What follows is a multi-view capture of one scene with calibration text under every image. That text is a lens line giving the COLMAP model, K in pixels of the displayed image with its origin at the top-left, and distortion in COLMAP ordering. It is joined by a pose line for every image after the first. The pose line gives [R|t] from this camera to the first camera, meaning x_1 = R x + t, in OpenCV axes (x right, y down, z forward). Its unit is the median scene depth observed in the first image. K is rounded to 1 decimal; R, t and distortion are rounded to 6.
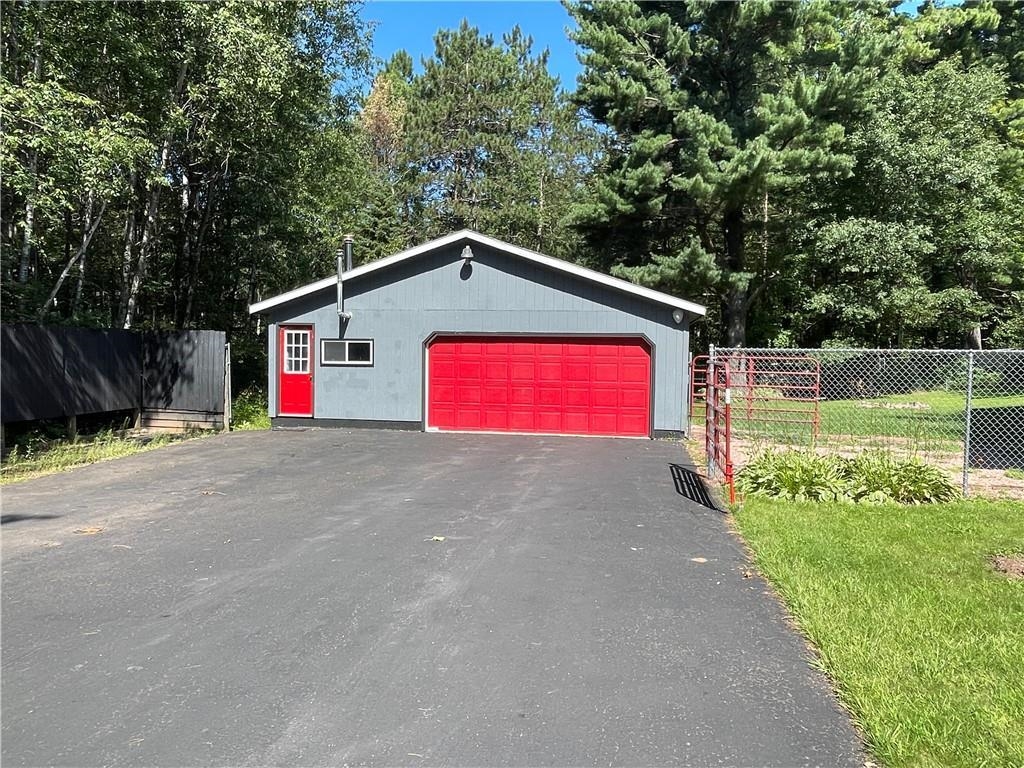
lens RADIAL K [[725.2, 0, 511.2], [0, 725.2, 387.7], [0, 0, 1]] dist [-0.012809, -0.008029]
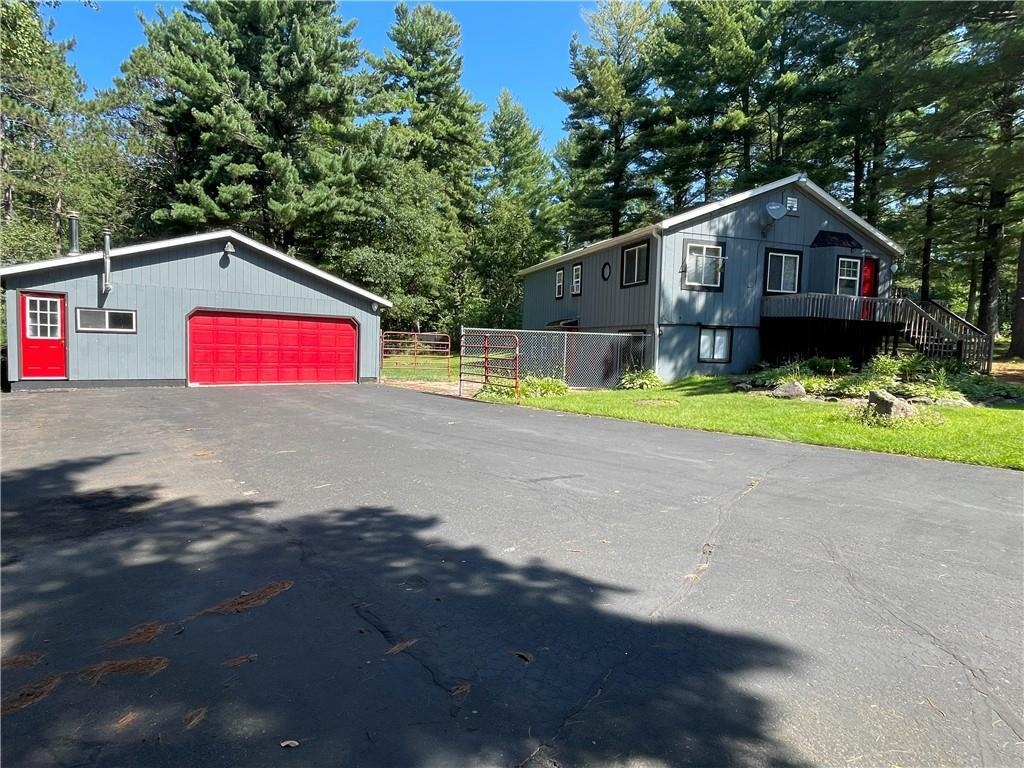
lens RADIAL K [[538.4, 0, 511.5], [0, 538.4, 384.0], [0, 0, 1]] dist [-0.021012, 0.004204]
pose [[0.648261, -0.047584, 0.759930, -0.263658], [0.012364, 0.998572, 0.051980, 0.008435], [-0.761318, -0.024300, 0.647923, -0.010708]]
